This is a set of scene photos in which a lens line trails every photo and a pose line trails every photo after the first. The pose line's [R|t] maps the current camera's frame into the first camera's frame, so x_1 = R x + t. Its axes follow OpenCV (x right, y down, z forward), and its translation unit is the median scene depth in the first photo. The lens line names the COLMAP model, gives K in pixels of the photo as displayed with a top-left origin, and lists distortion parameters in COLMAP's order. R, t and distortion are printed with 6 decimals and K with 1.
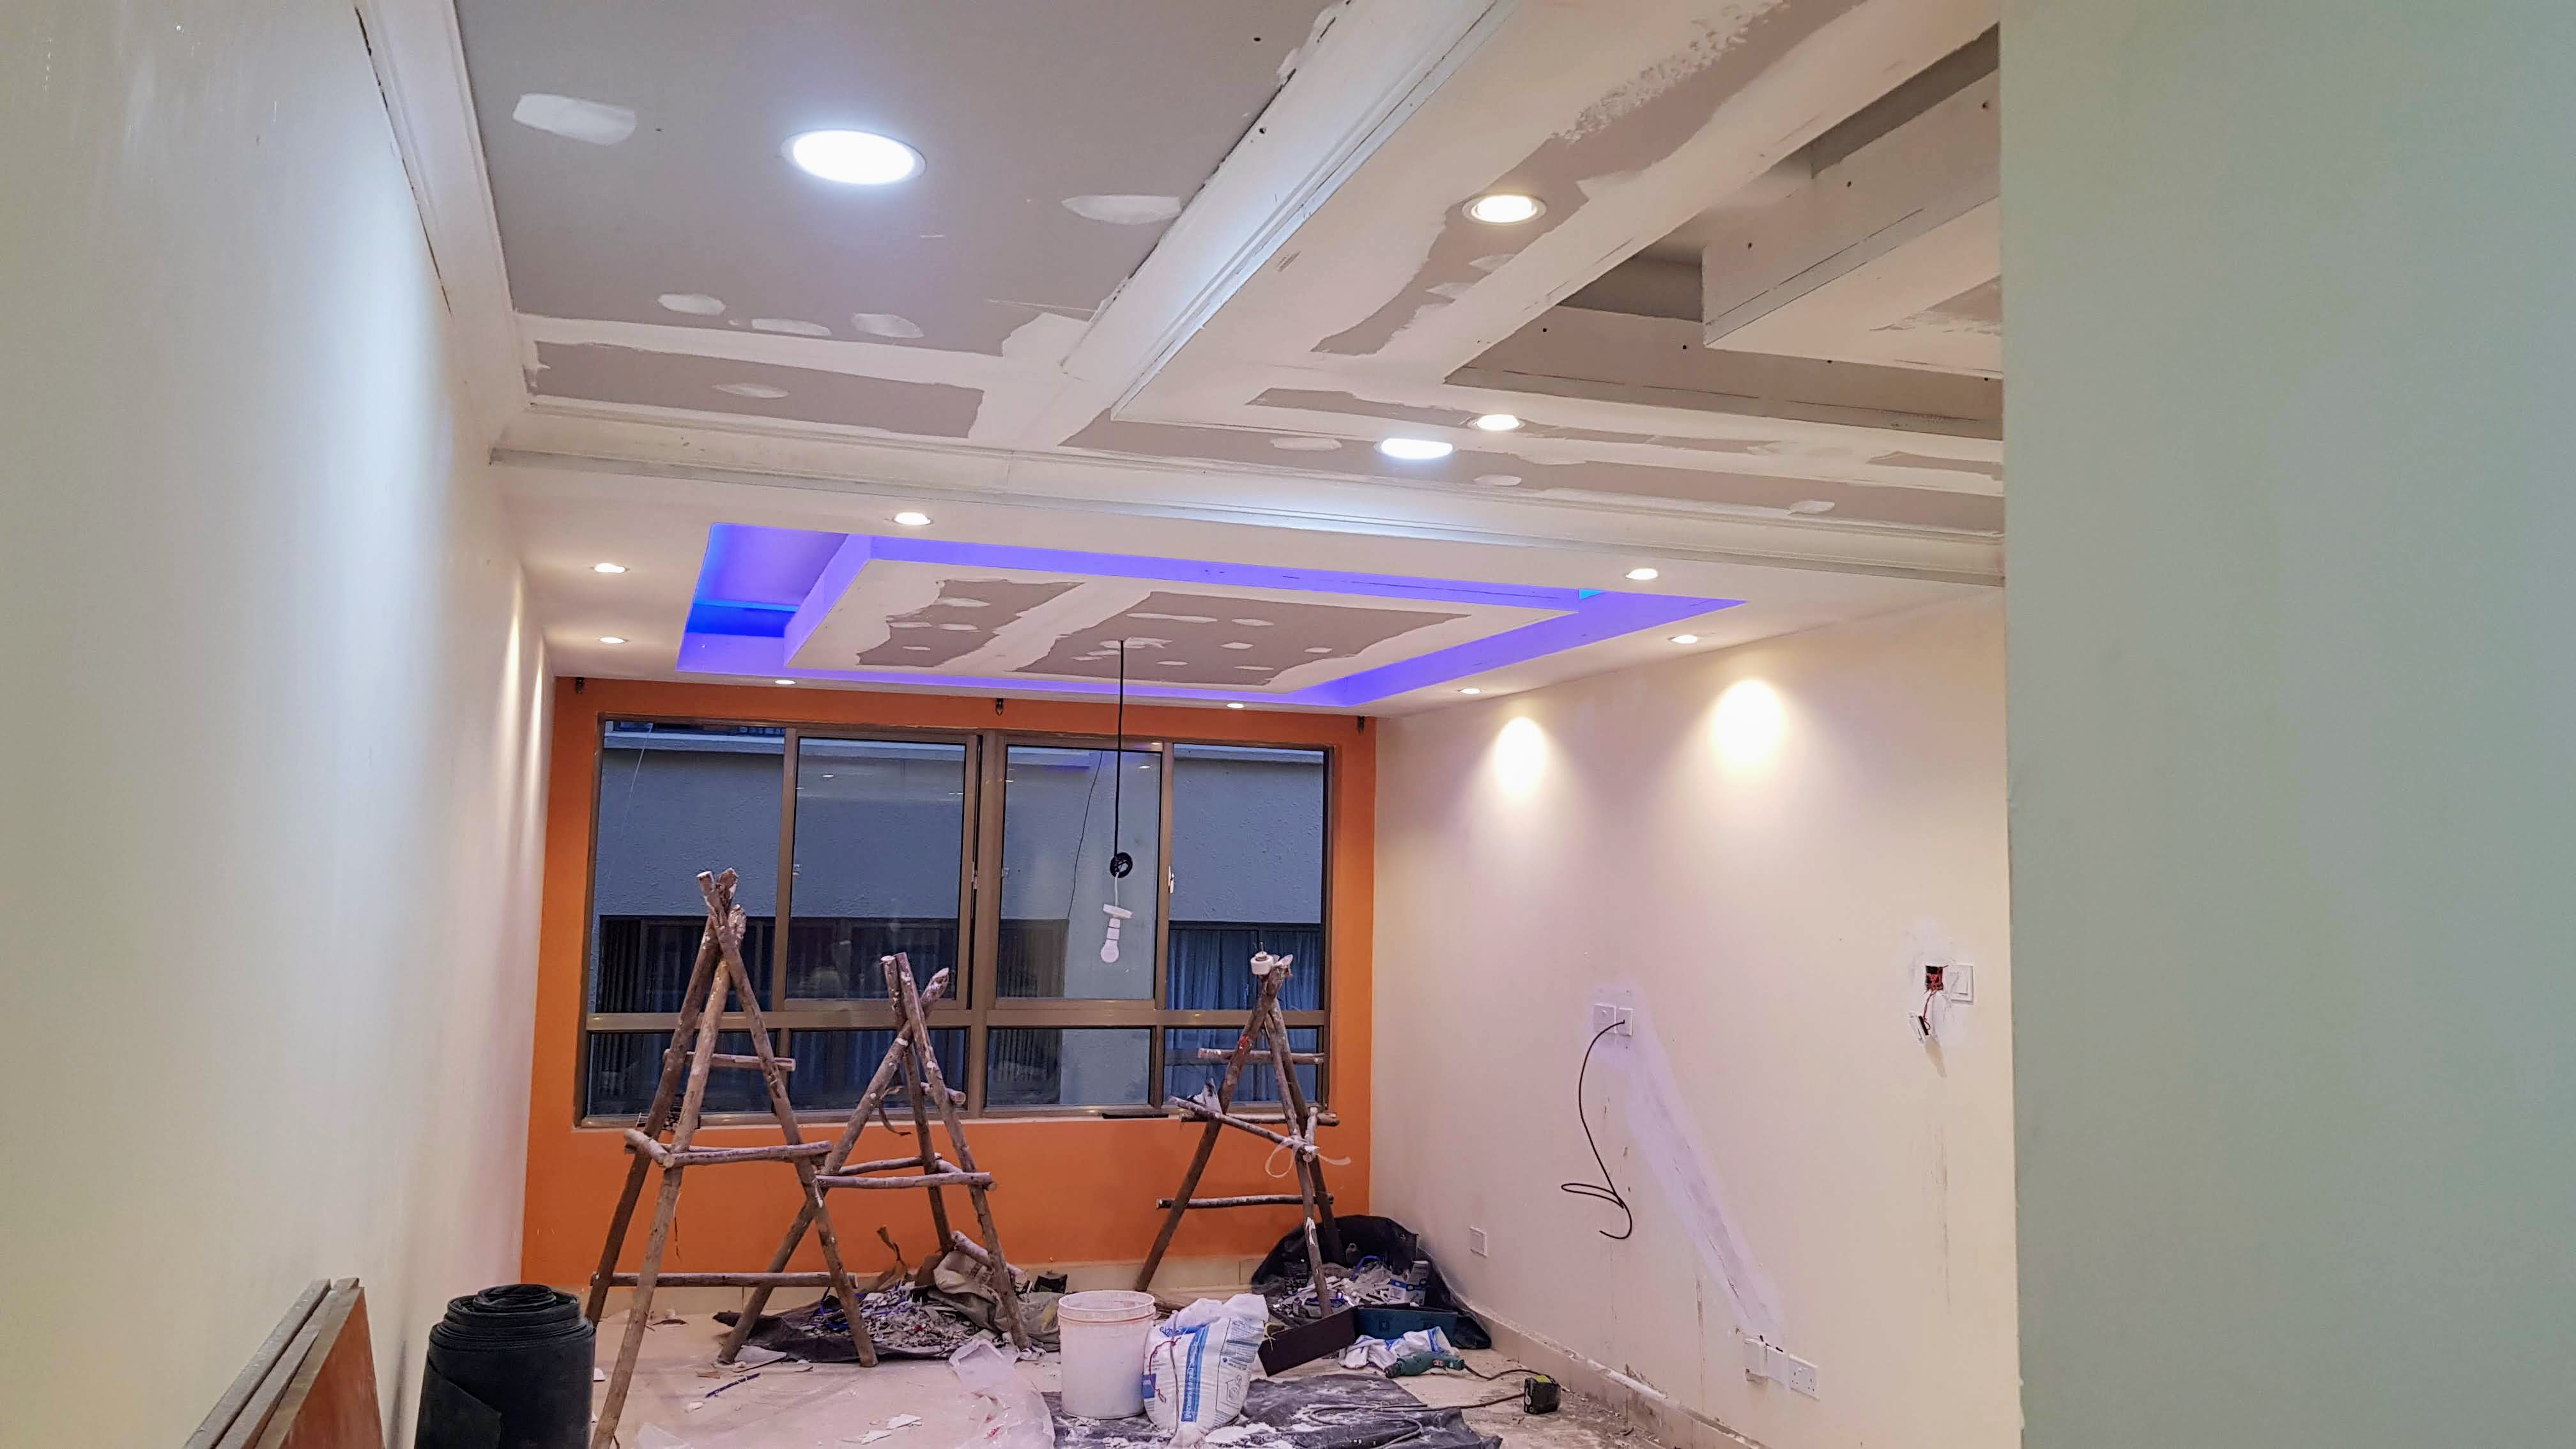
lens RADIAL K [[2021.2, 0, 1288.0], [0, 2021.2, 724.5], [0, 0, 1]] dist [0.009952, 0.001573]
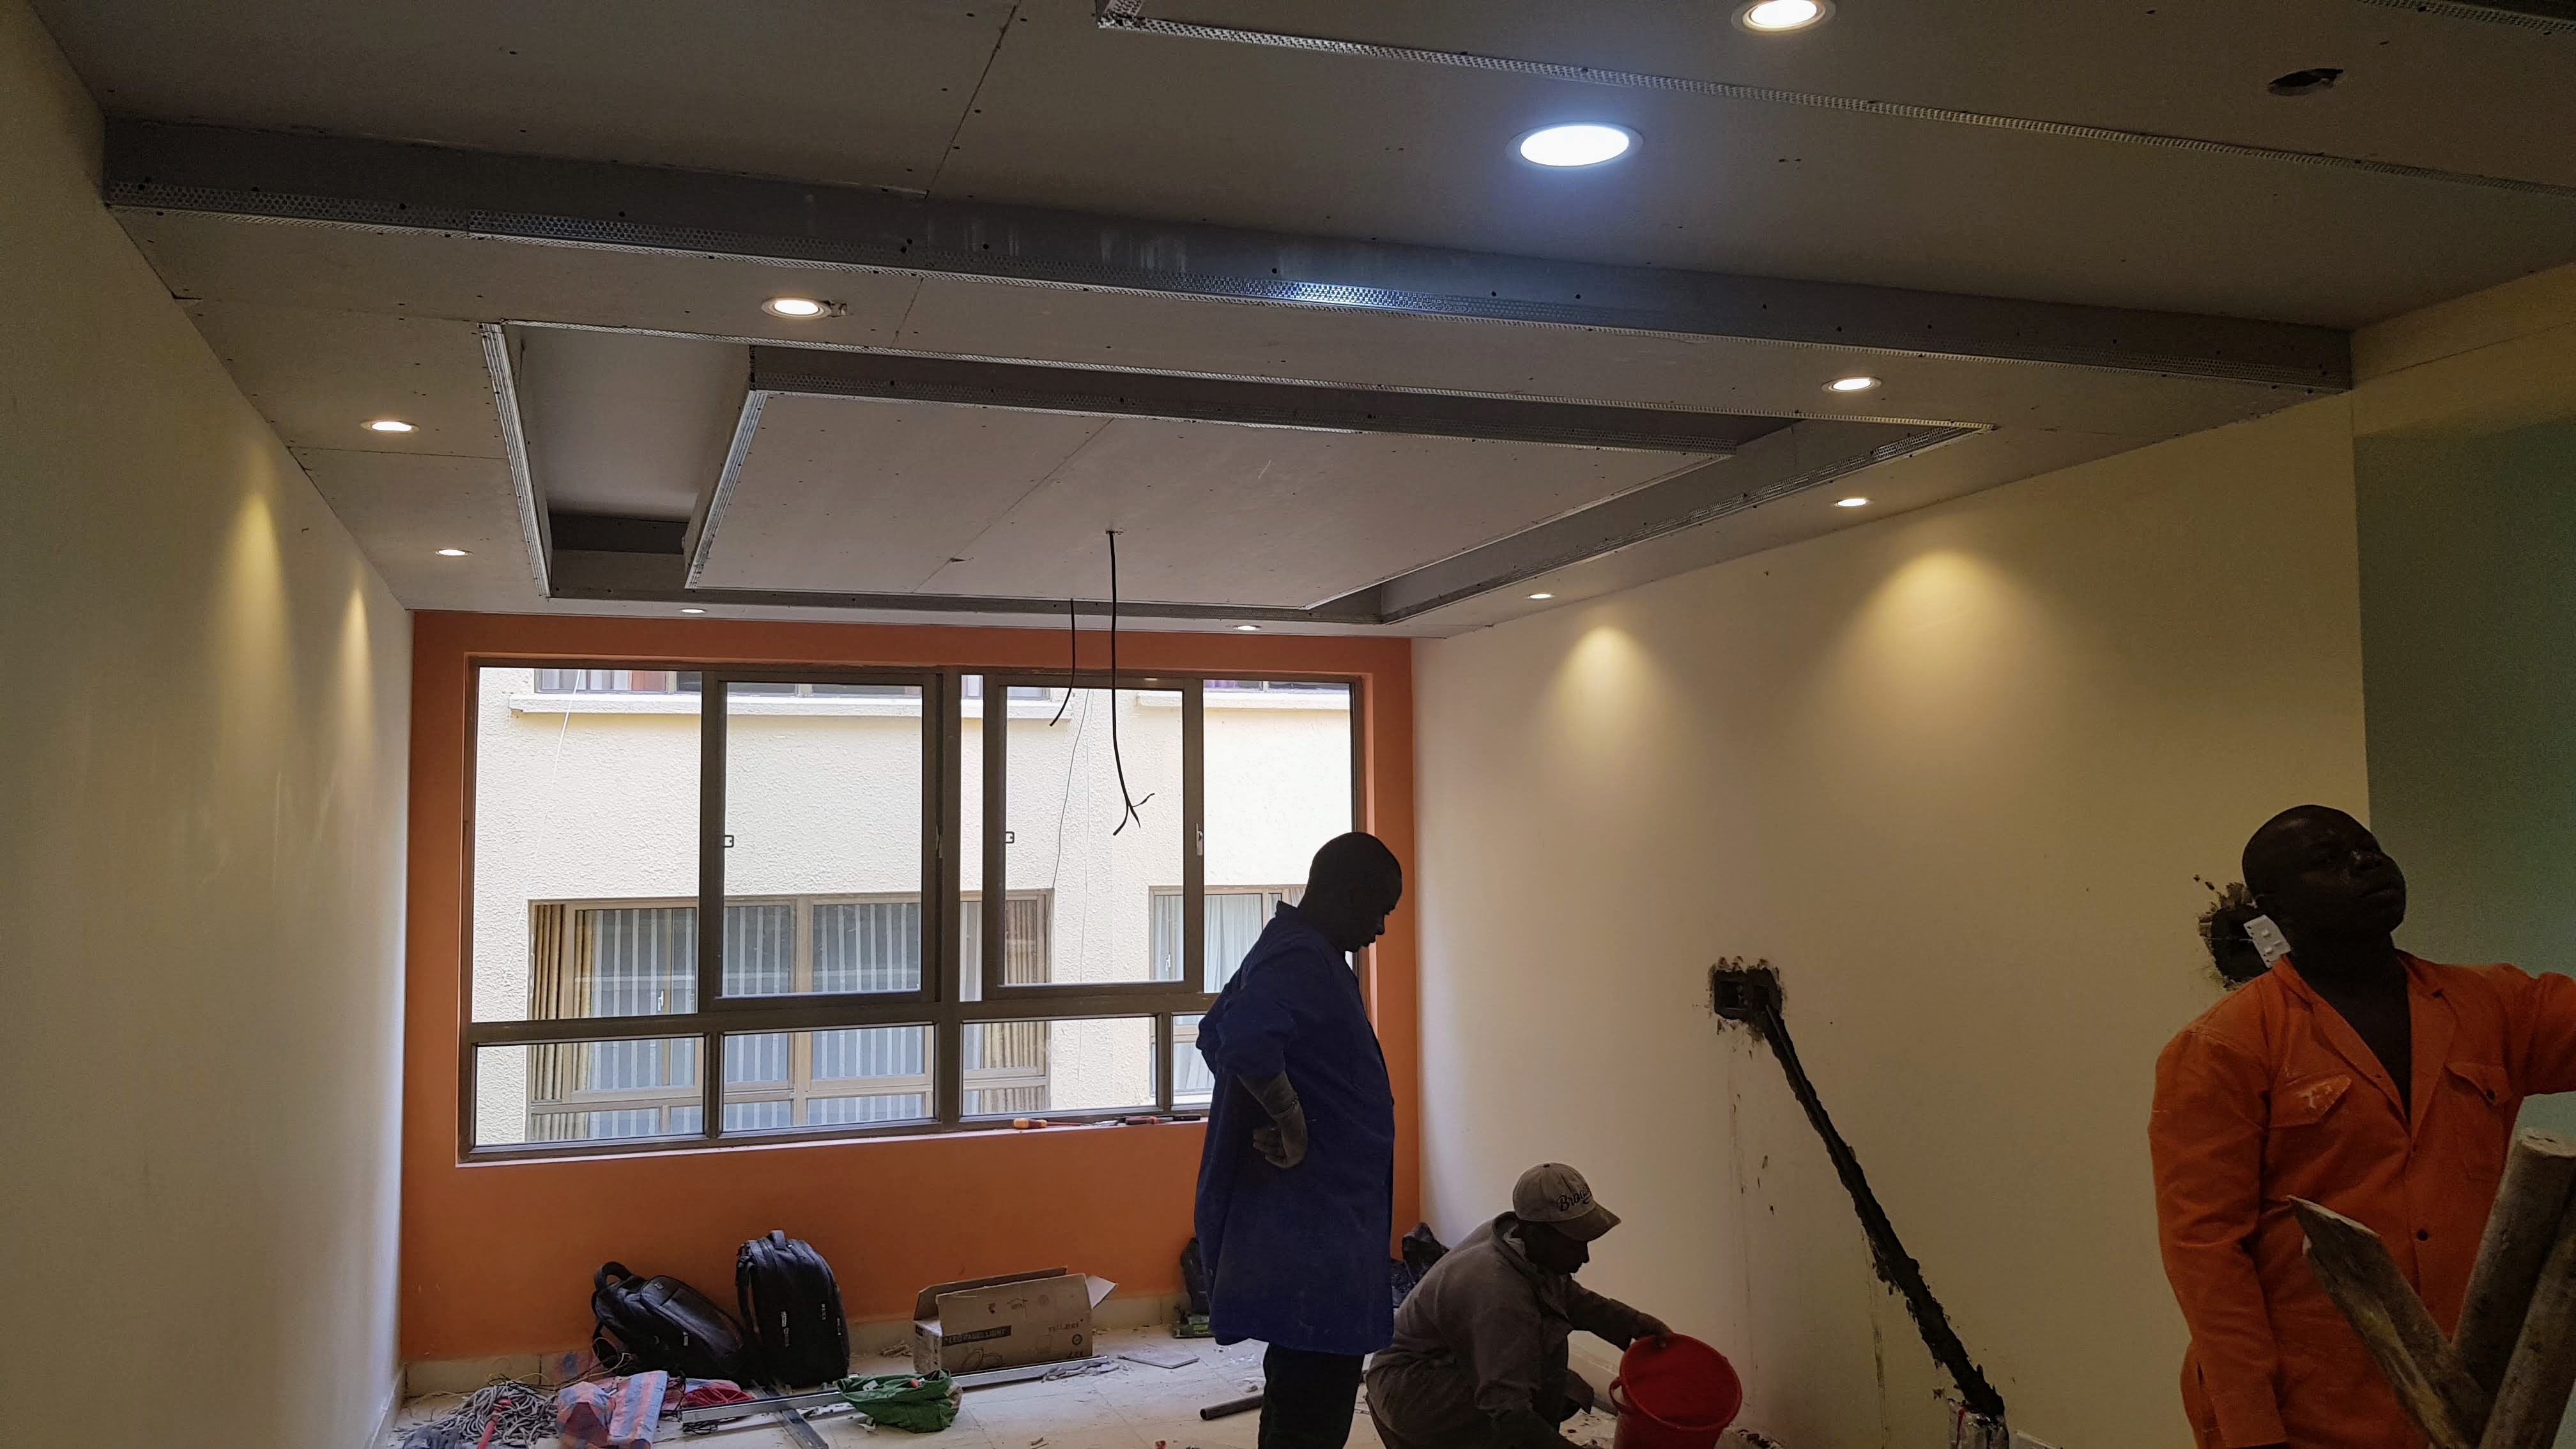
lens RADIAL K [[2021.2, 0, 1288.0], [0, 2021.2, 724.5], [0, 0, 1]] dist [0.009952, 0.001573]
pose [[0.999525, -0.030666, 0.002916, -0.019559], [0.030594, 0.999291, 0.021951, 0.017403], [-0.003587, -0.021851, 0.999755, 0.224477]]
